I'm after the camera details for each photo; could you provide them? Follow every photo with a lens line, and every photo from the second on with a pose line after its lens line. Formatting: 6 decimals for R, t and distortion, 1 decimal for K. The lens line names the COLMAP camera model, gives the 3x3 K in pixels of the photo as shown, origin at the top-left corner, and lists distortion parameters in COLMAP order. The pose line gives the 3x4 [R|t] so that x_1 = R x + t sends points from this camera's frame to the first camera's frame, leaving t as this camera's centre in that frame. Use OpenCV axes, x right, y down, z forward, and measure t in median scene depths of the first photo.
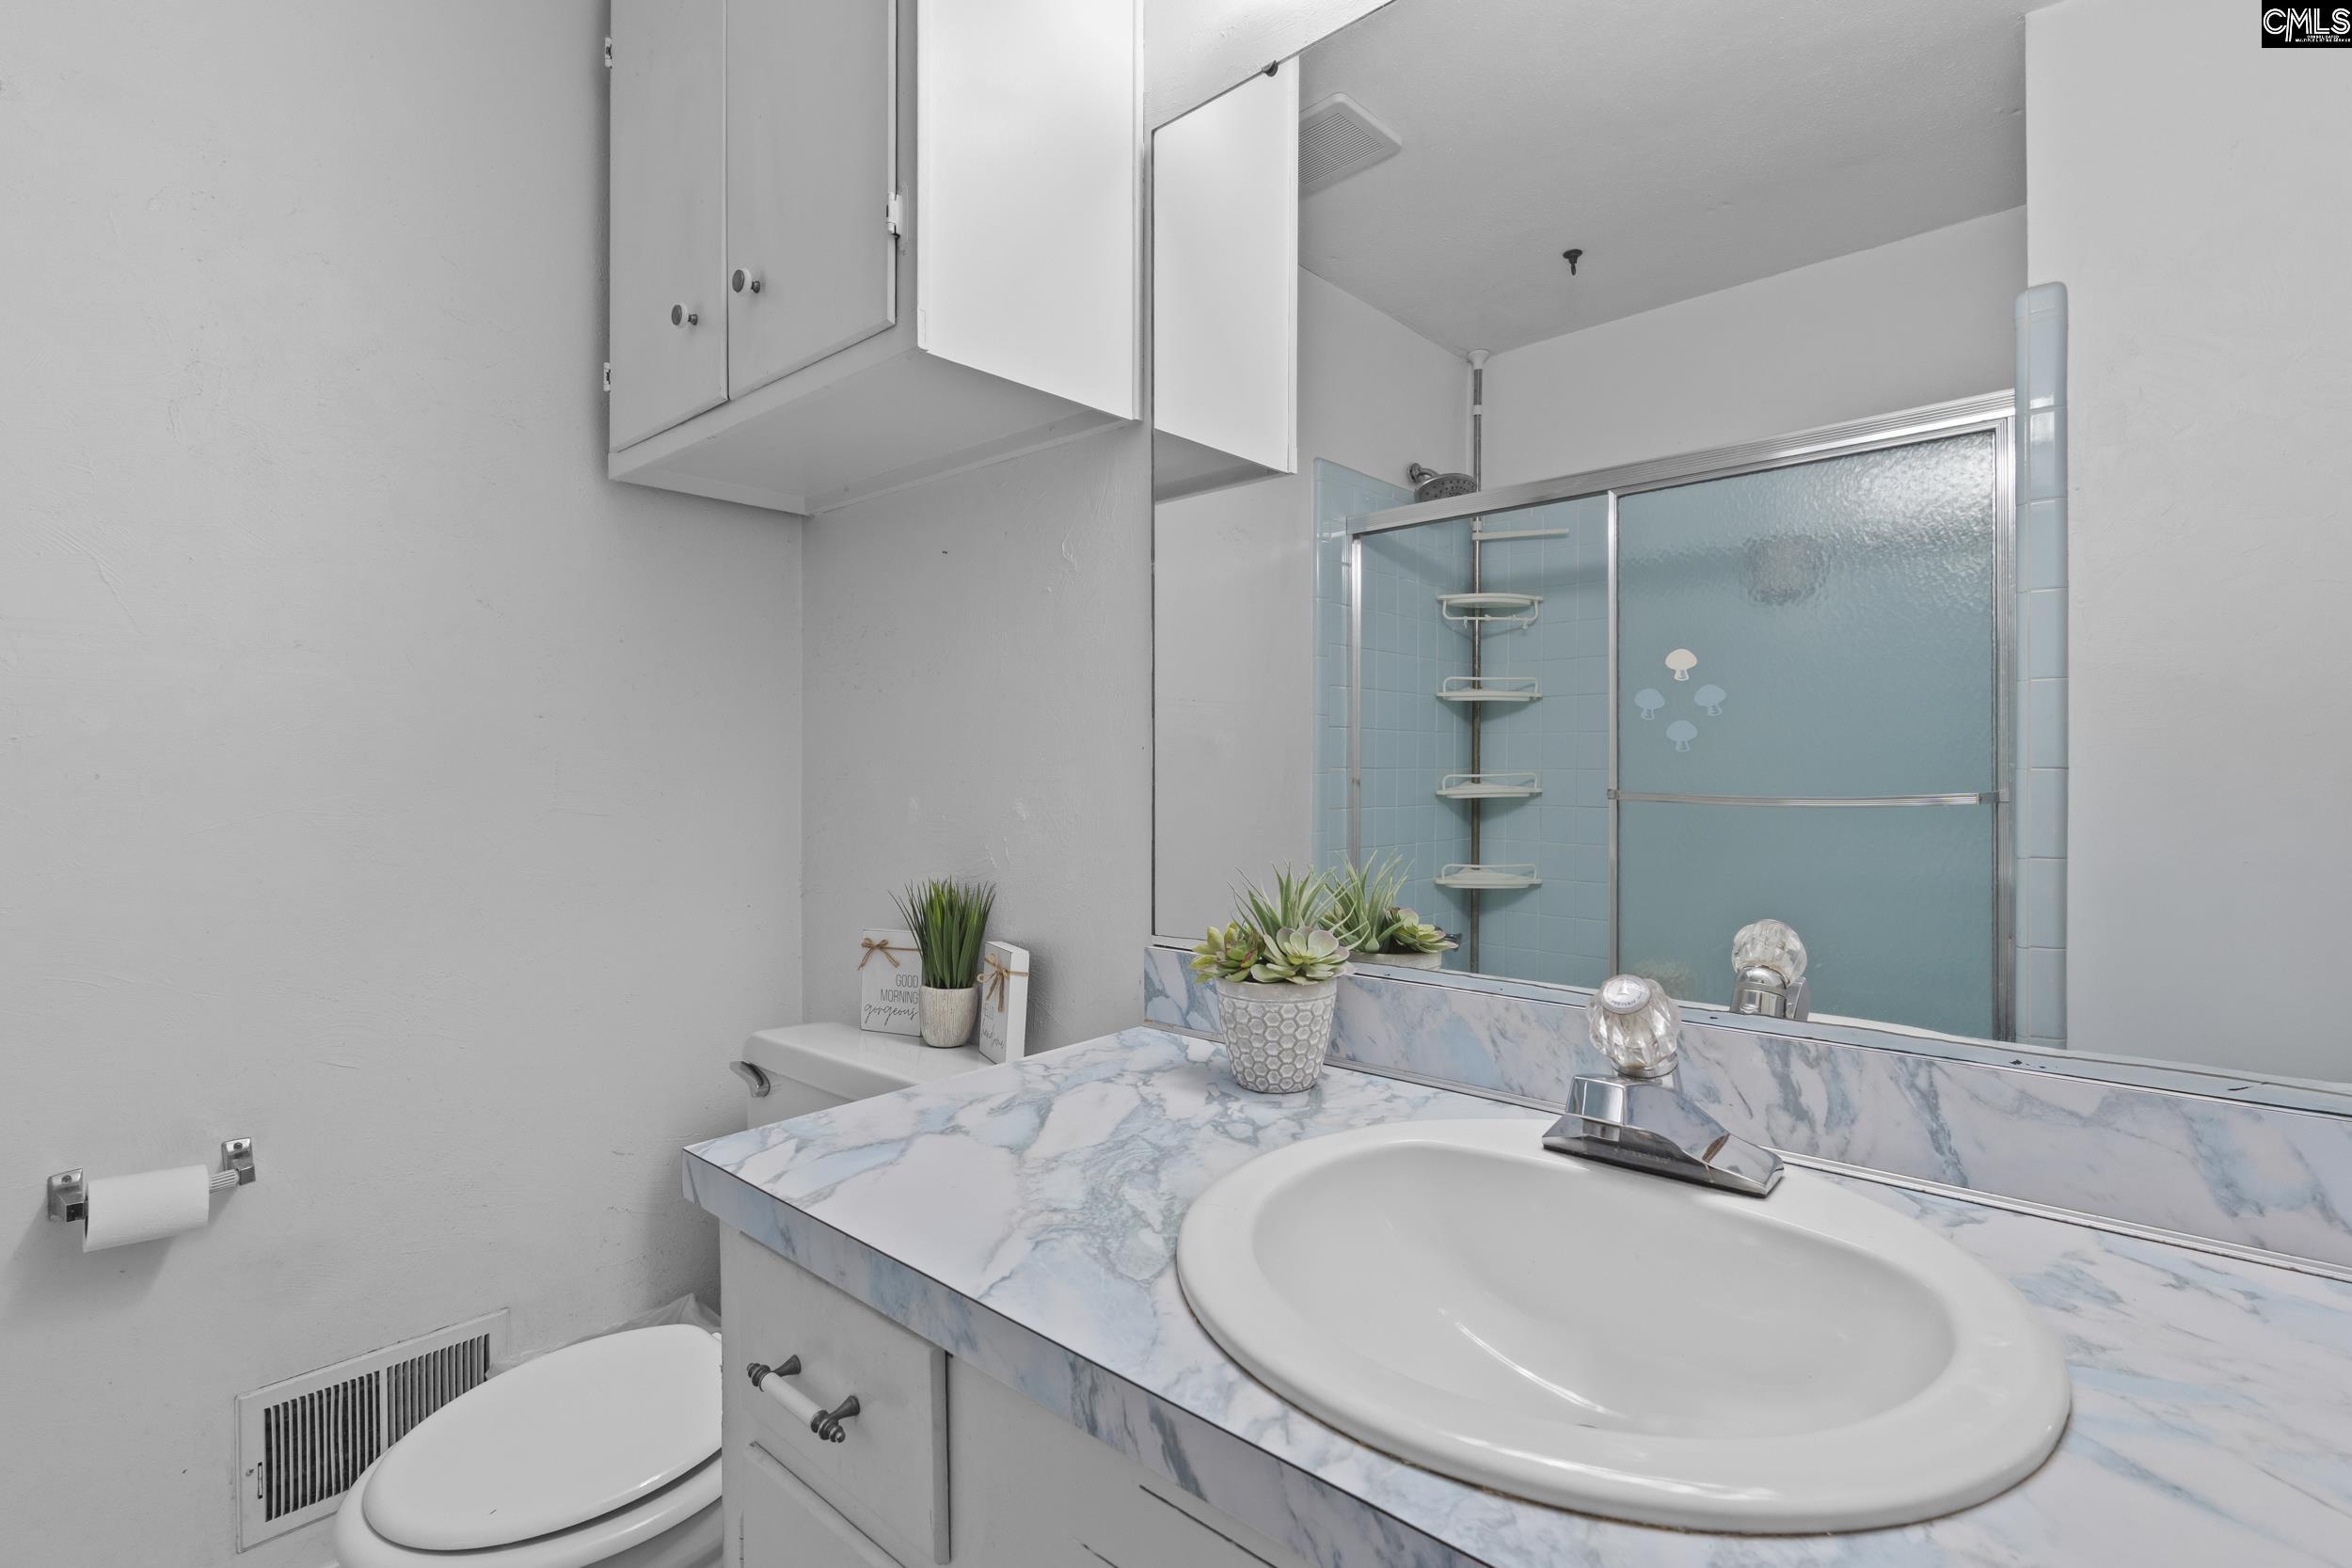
lens RADIAL K [[1086.5, 0, 1166.5], [0, 1086.5, 779.1], [0, 0, 1]] dist [-0.005756, -0.000387]
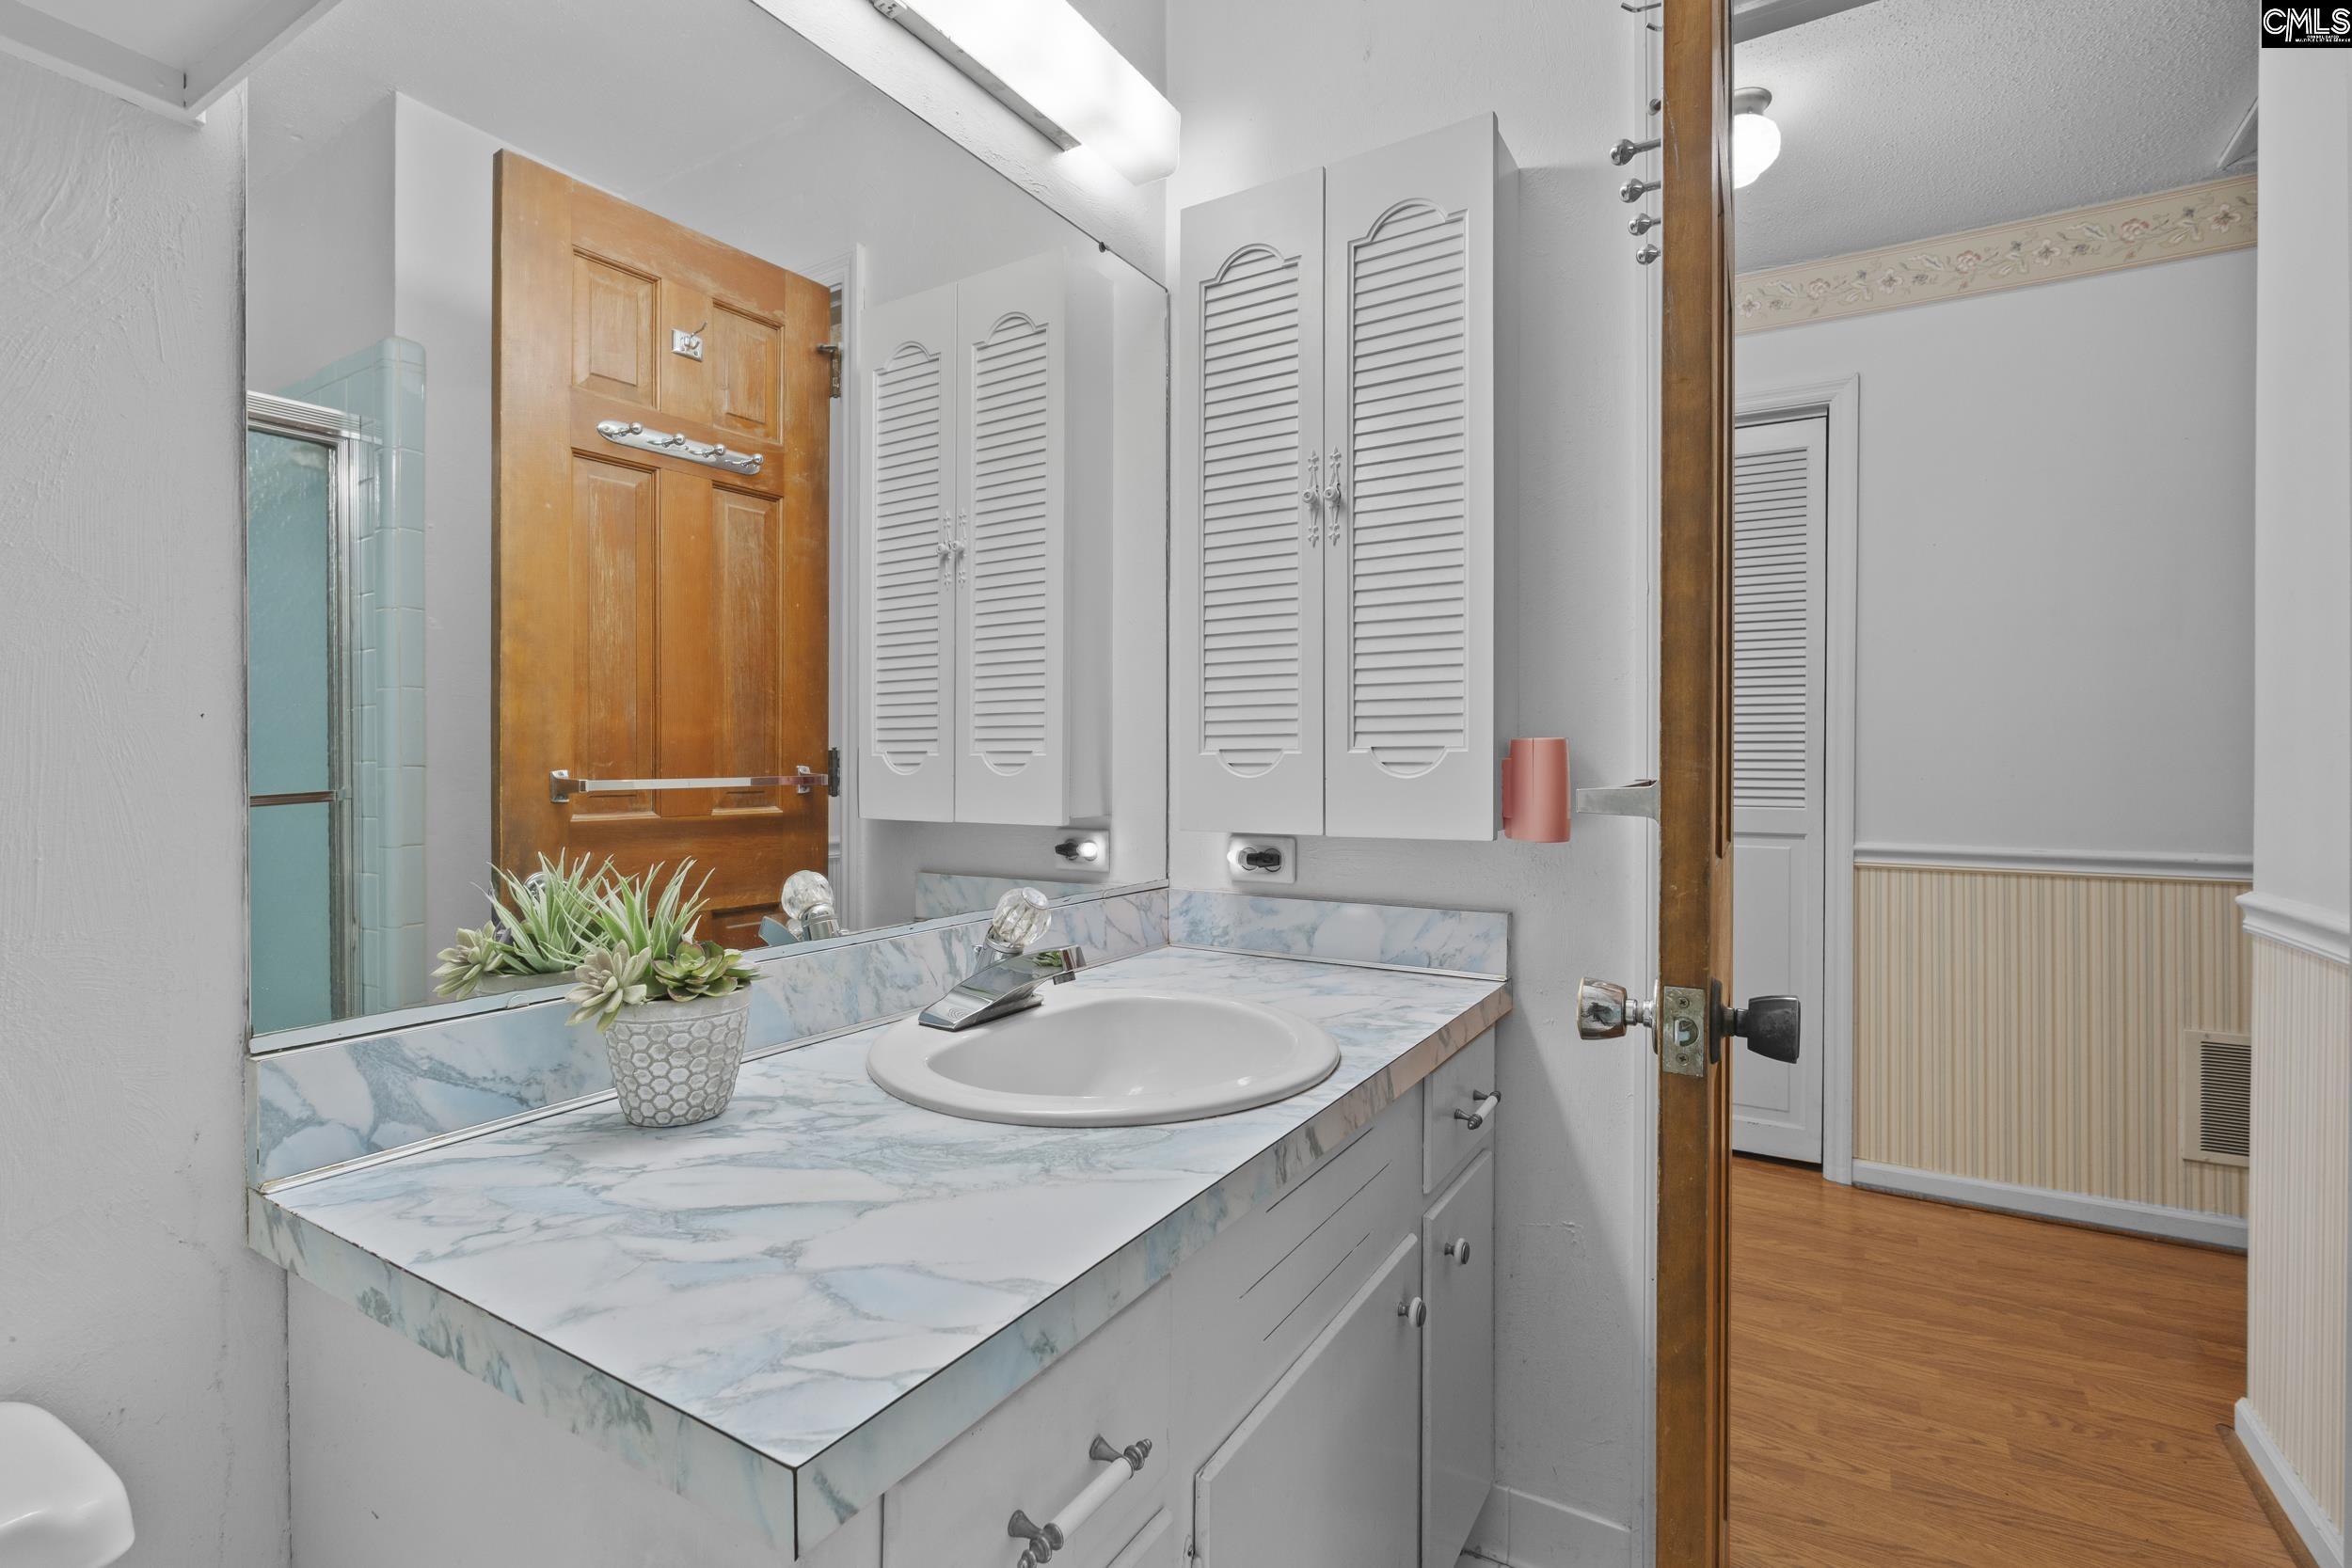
lens RADIAL K [[1086.5, 0, 1167.7], [0, 1086.5, 771.7], [0, 0, 1]] dist [-0.005756, -0.000387]
pose [[-0.183051, -0.007368, 0.983076, -0.969427], [0.005764, 0.999947, 0.008568, -0.004198], [-0.983086, 0.007235, -0.182999, 0.887163]]
